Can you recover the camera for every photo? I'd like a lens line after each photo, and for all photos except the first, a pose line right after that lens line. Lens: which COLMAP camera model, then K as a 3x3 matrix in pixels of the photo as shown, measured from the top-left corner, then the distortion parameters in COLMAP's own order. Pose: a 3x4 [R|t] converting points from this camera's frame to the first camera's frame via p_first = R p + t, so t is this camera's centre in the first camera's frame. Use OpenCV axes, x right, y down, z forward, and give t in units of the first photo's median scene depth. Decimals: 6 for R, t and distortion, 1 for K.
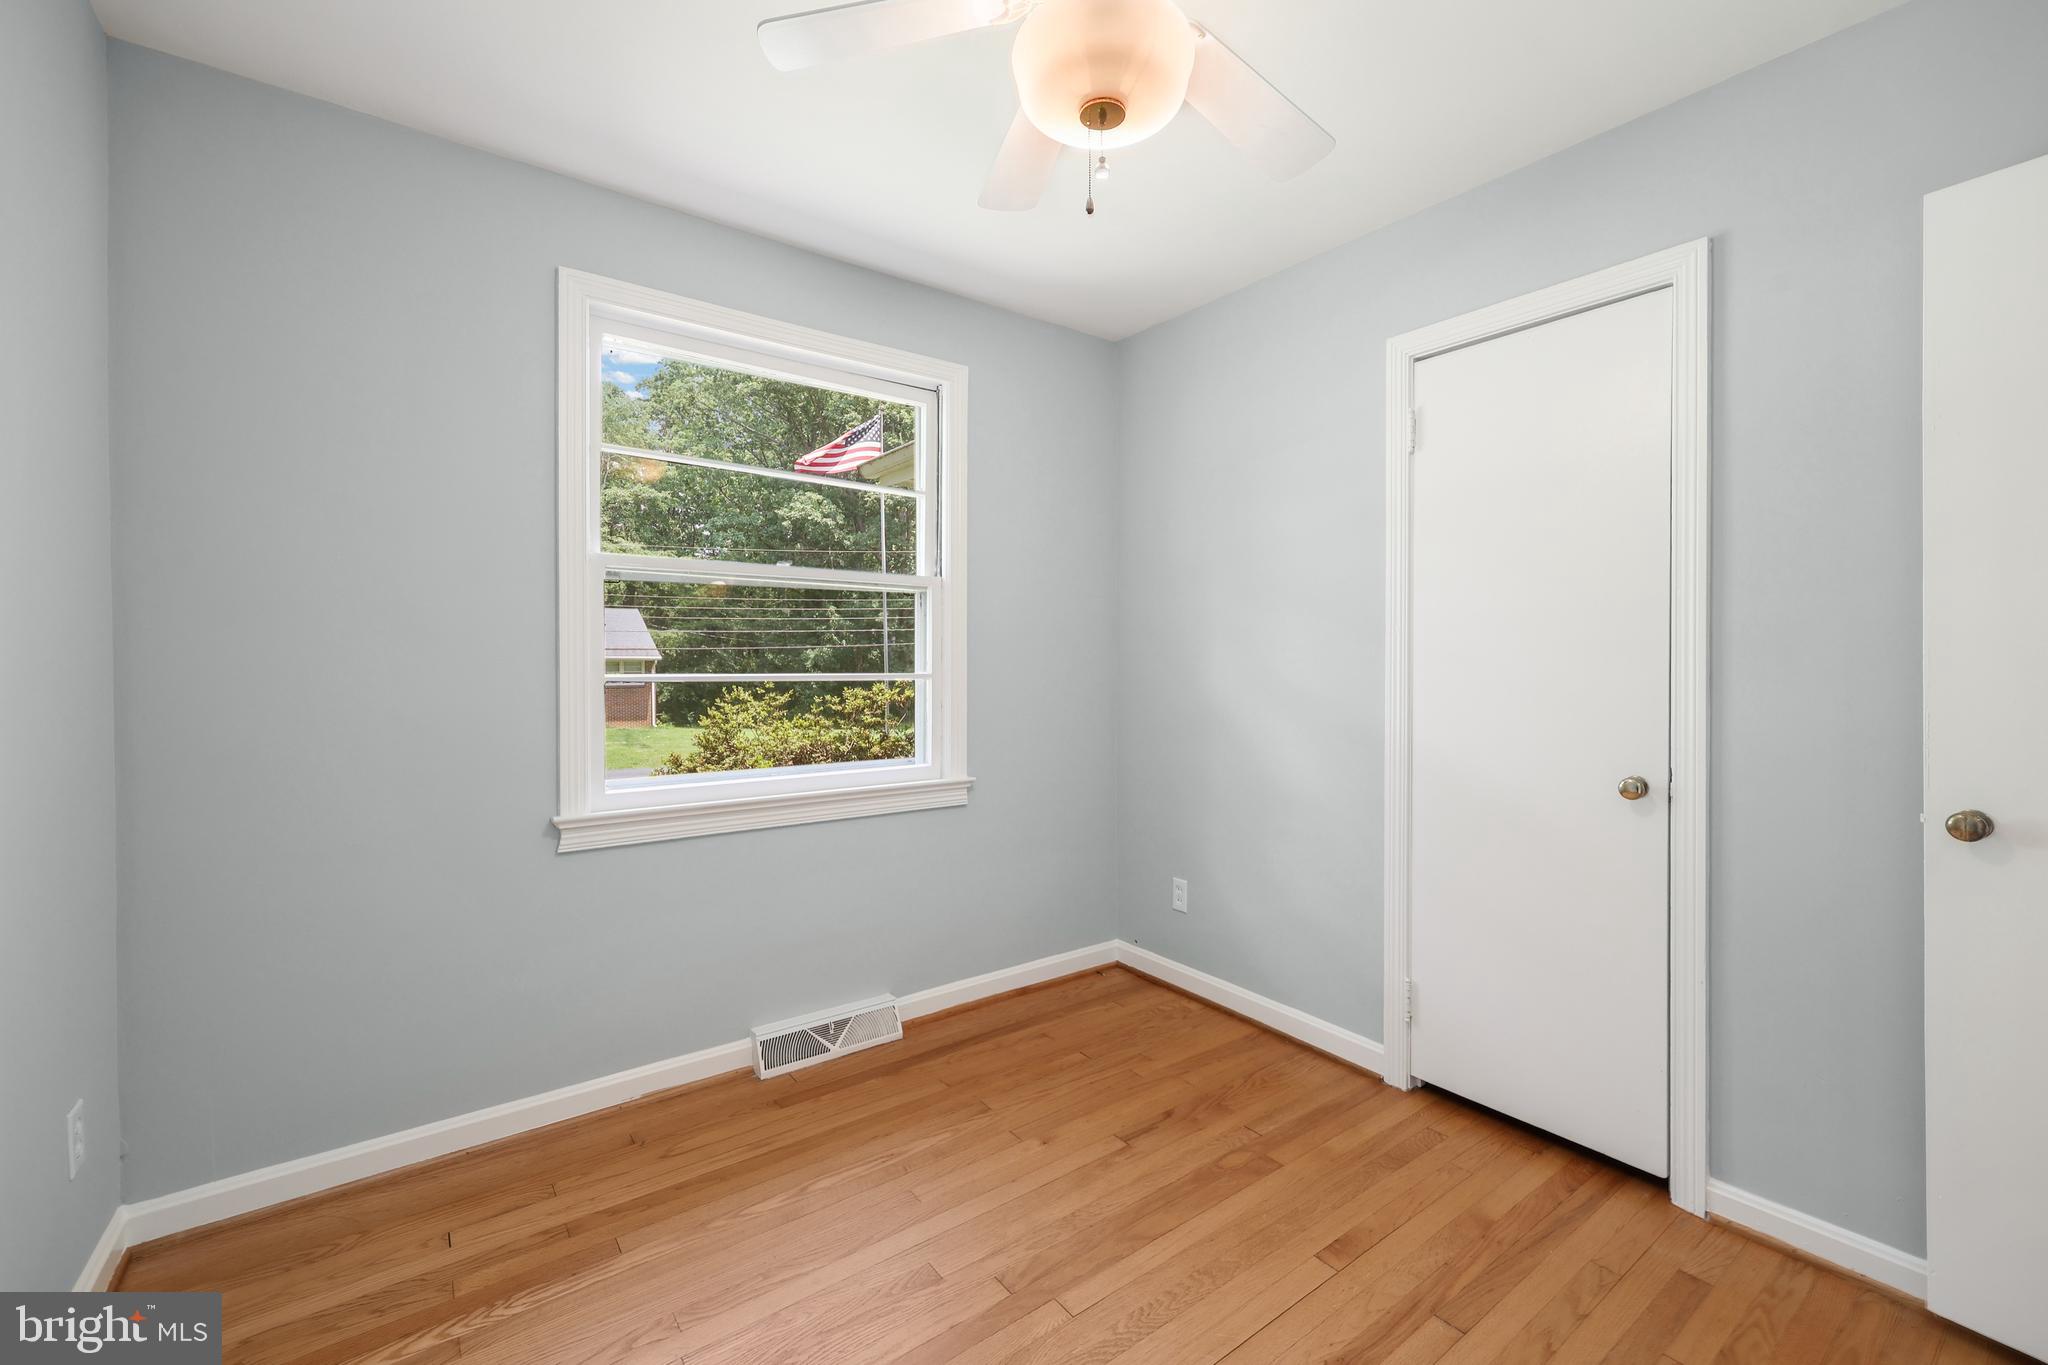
lens RADIAL K [[809.0, 0, 1024.4], [0, 809.0, 657.1], [0, 0, 1]] dist [0.000959, 0.000141]
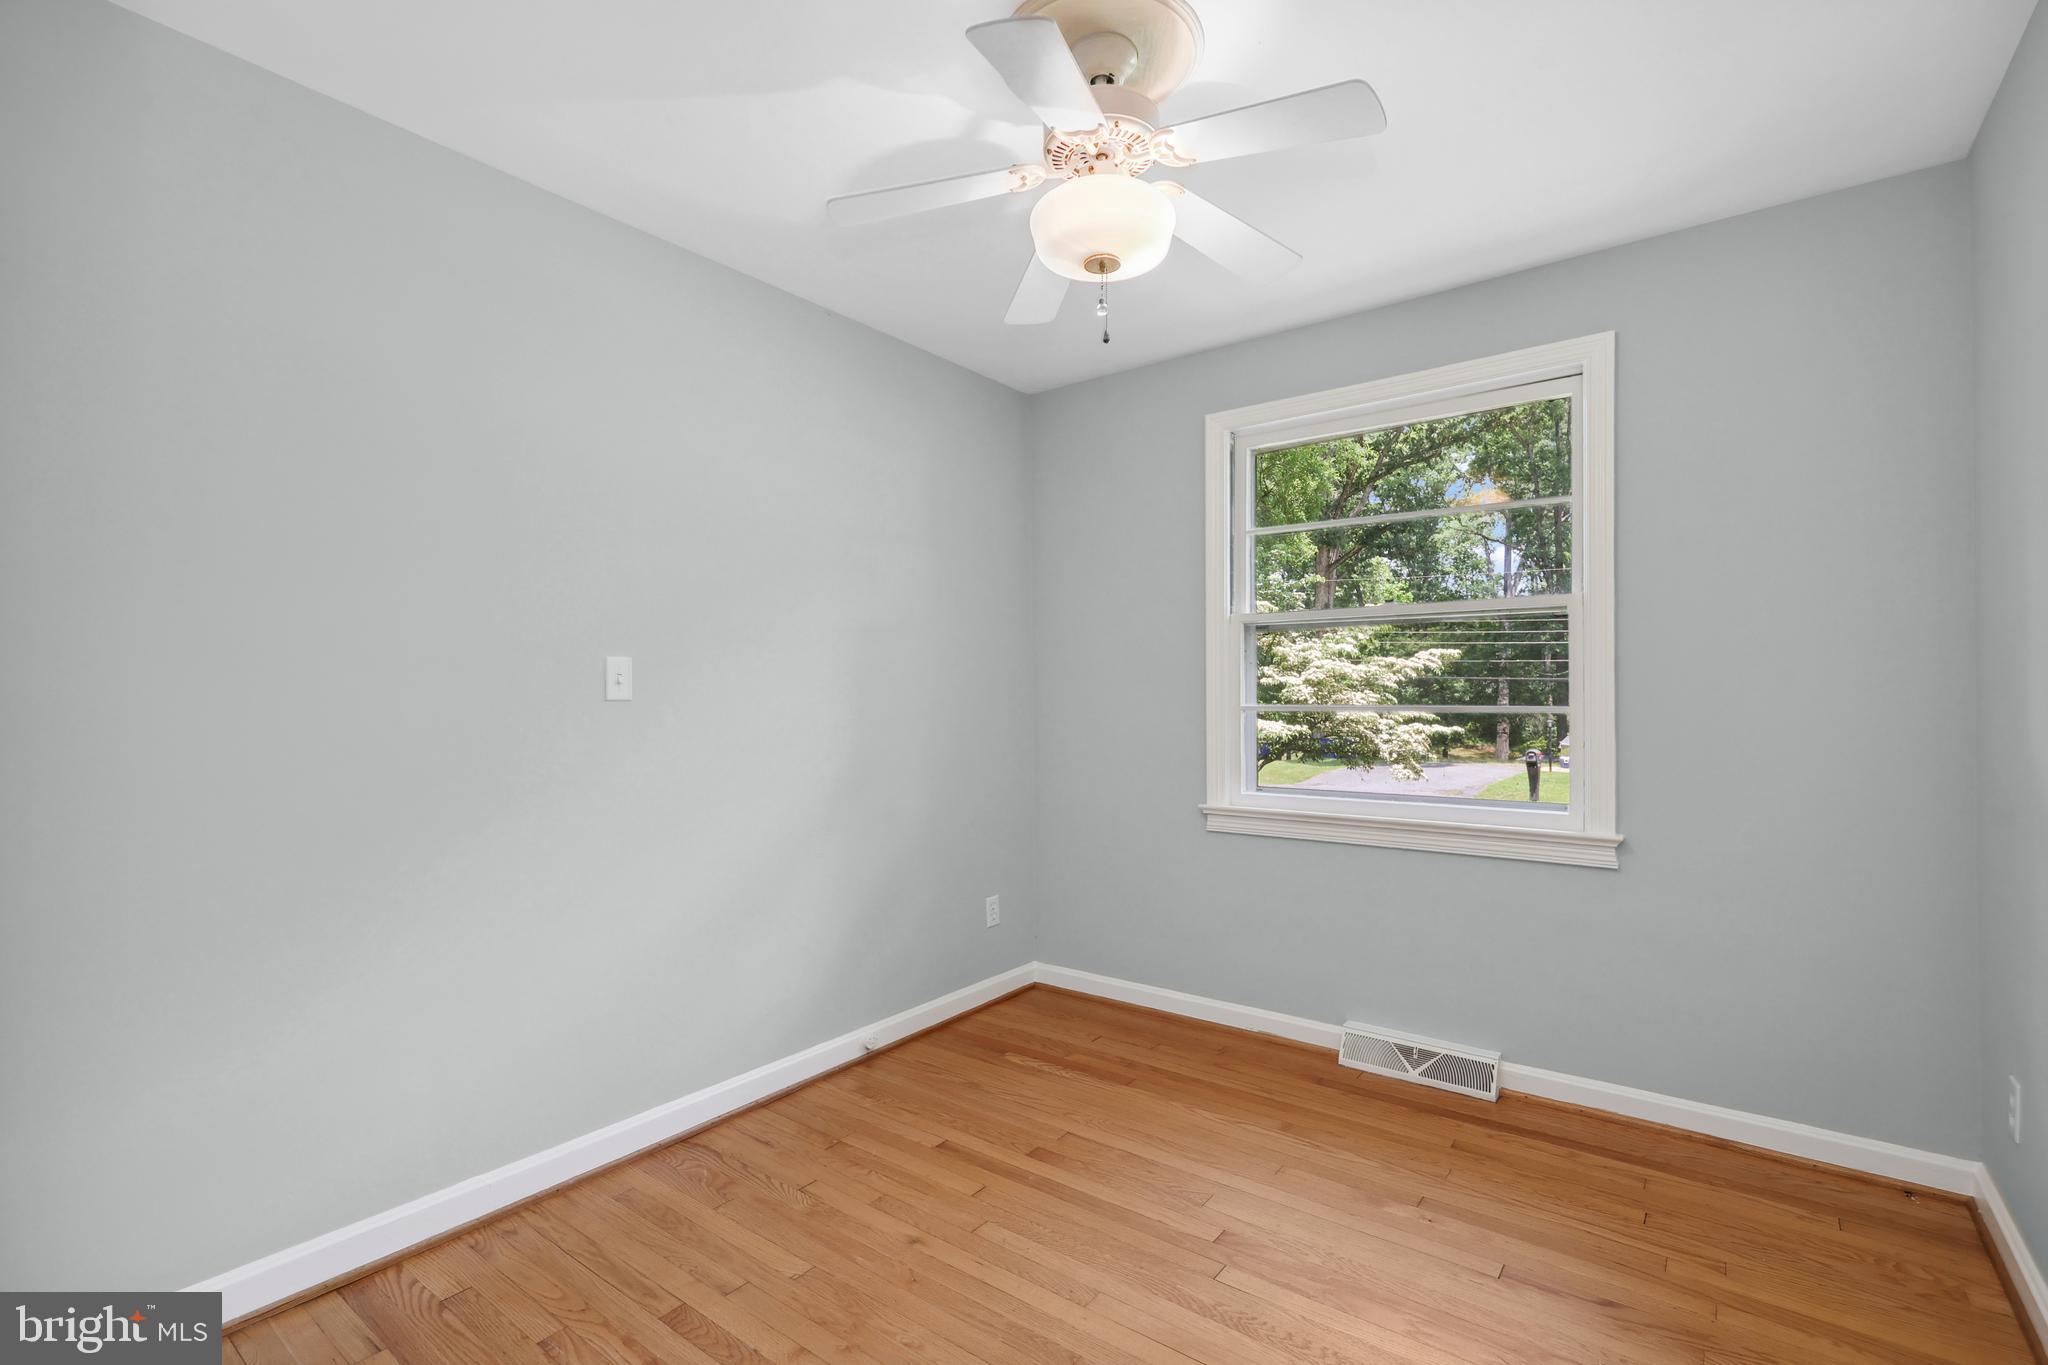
lens RADIAL K [[787.9, 0, 1024.0], [0, 787.9, 682.5], [0, 0, 1]] dist [-0.000736, 0.000033]
pose [[0.347916, -0.018852, -0.937336, 0.564299], [0.012274, 0.999804, -0.015553, 0.001659], [0.937445, -0.006094, 0.348079, 0.210527]]
